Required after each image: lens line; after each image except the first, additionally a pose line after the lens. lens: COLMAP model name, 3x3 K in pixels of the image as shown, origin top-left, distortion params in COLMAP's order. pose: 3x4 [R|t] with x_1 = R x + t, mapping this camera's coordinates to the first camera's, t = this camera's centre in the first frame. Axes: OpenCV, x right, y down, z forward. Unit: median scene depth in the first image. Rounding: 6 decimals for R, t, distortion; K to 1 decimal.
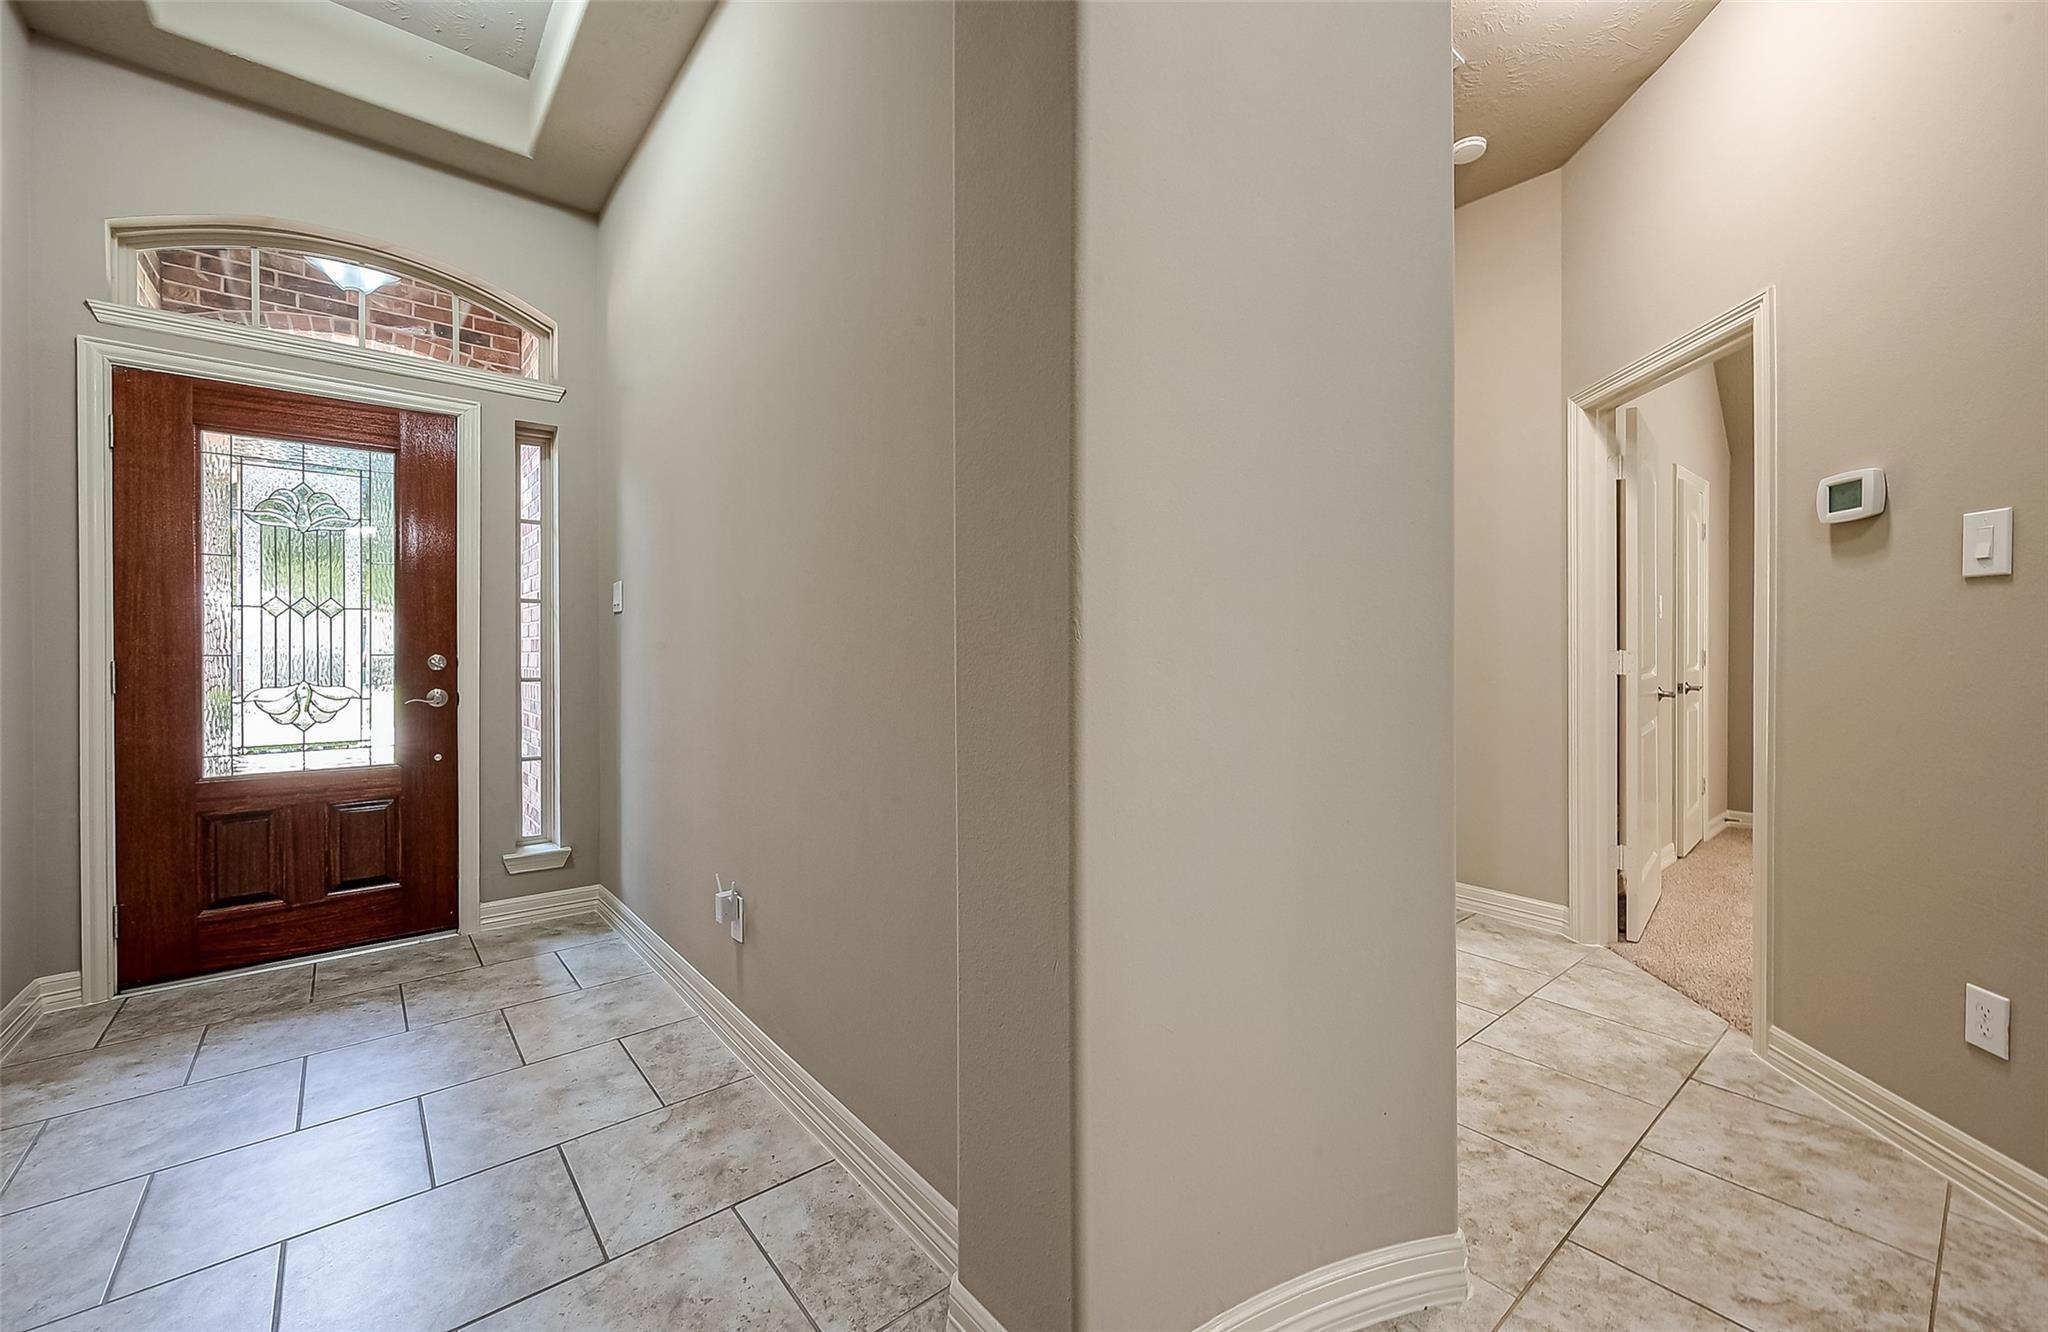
lens RADIAL K [[805.0, 0, 1037.2], [0, 805.0, 649.9], [0, 0, 1]] dist [-0.000240, 0.000349]
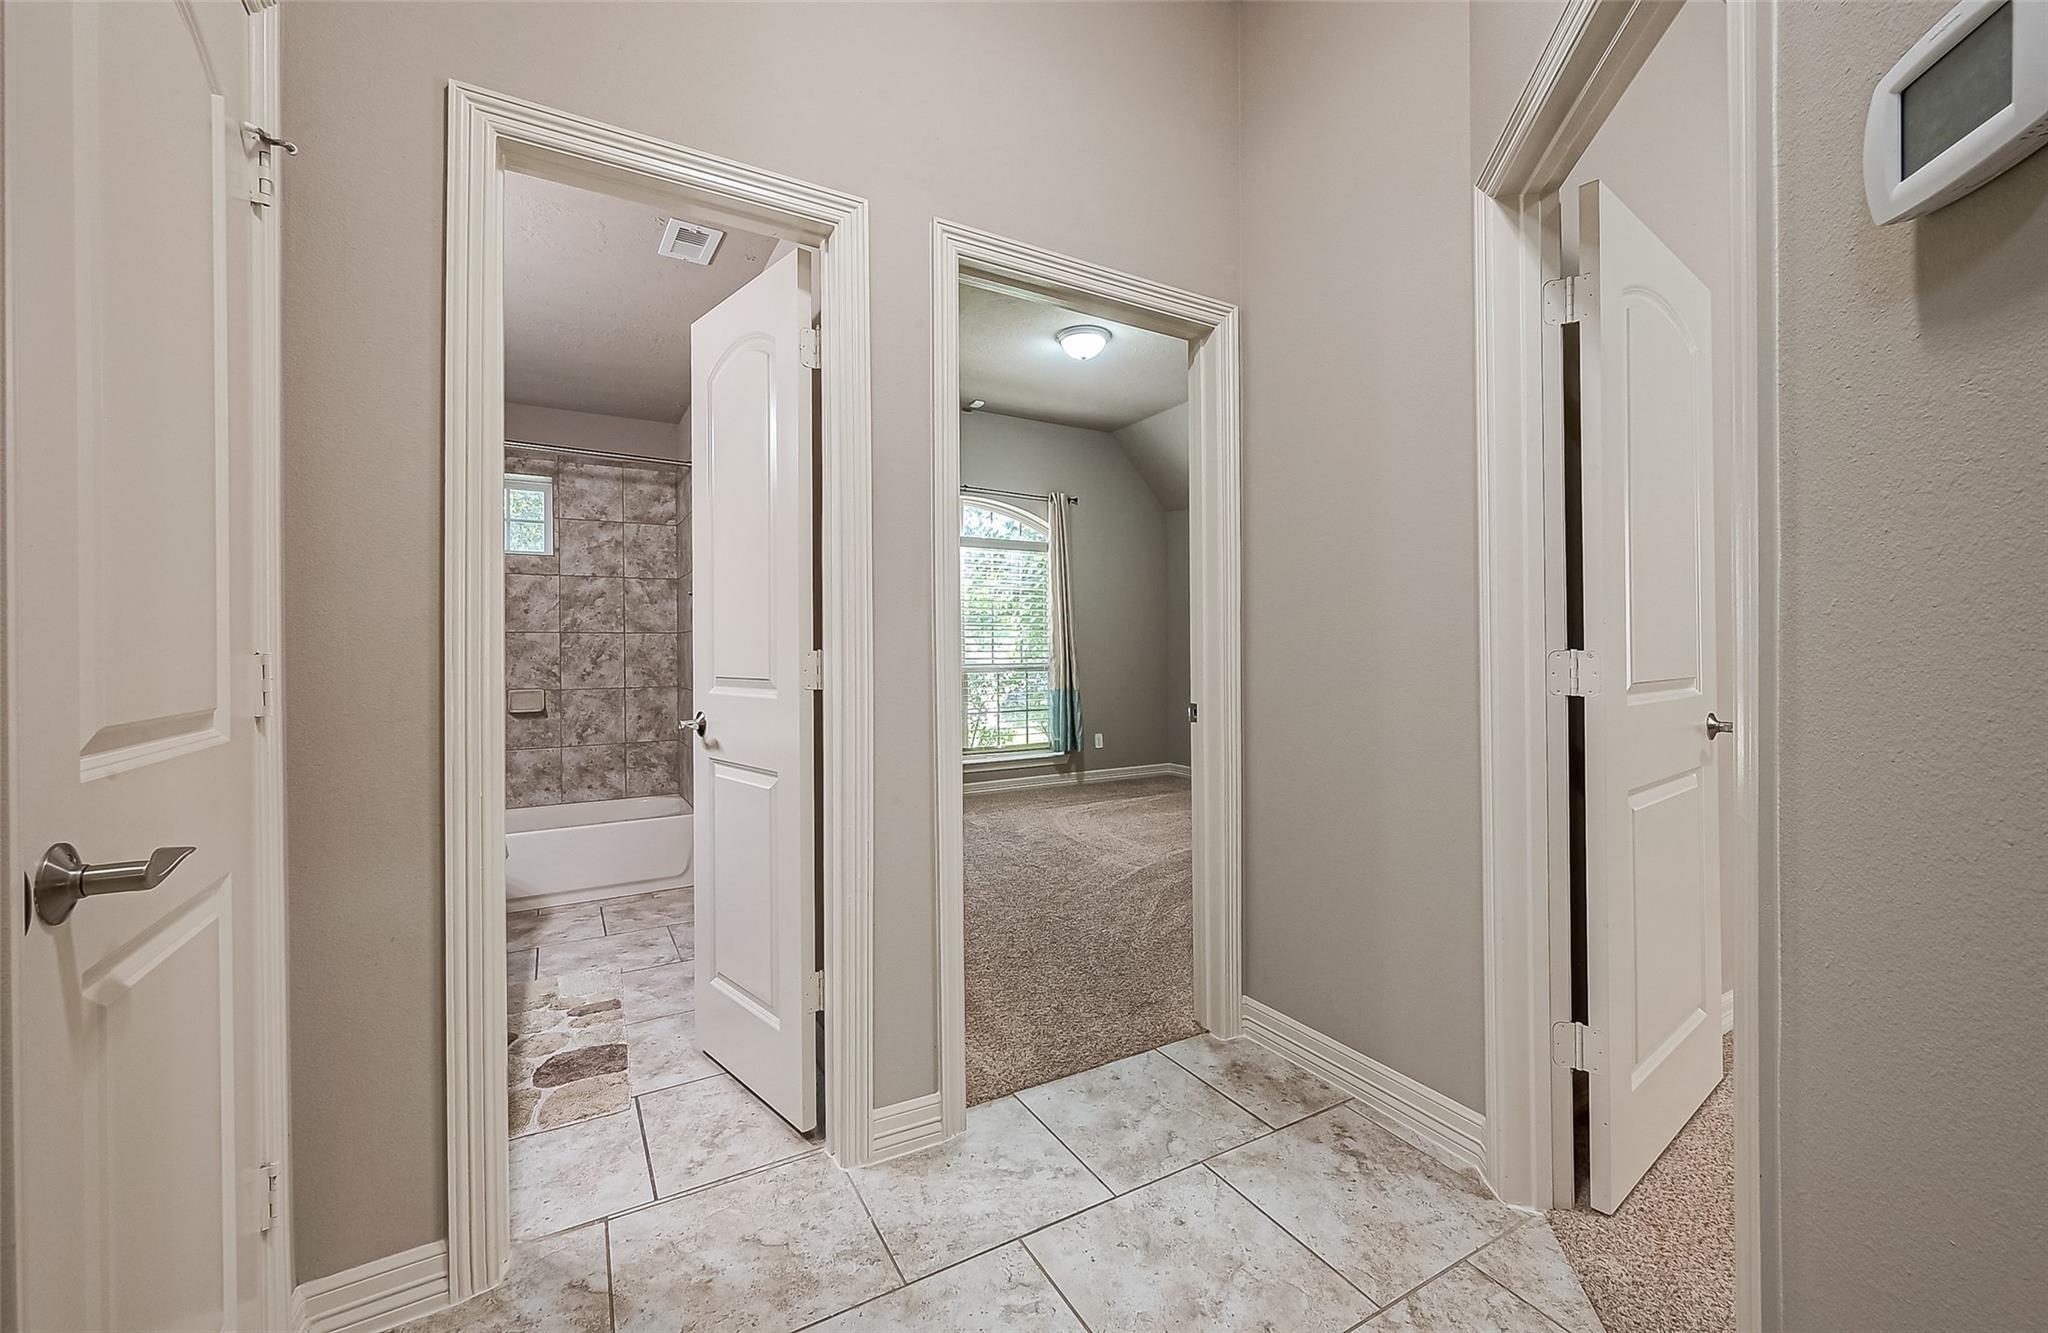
lens RADIAL K [[805.0, 0, 1037.2], [0, 805.0, 650.4], [0, 0, 1]] dist [-0.000240, 0.000349]
pose [[0.986743, -0.001706, -0.162282, 0.781410], [0.001776, 0.999998, 0.000290, -0.002767], [0.162282, -0.000574, 0.986744, 0.718869]]
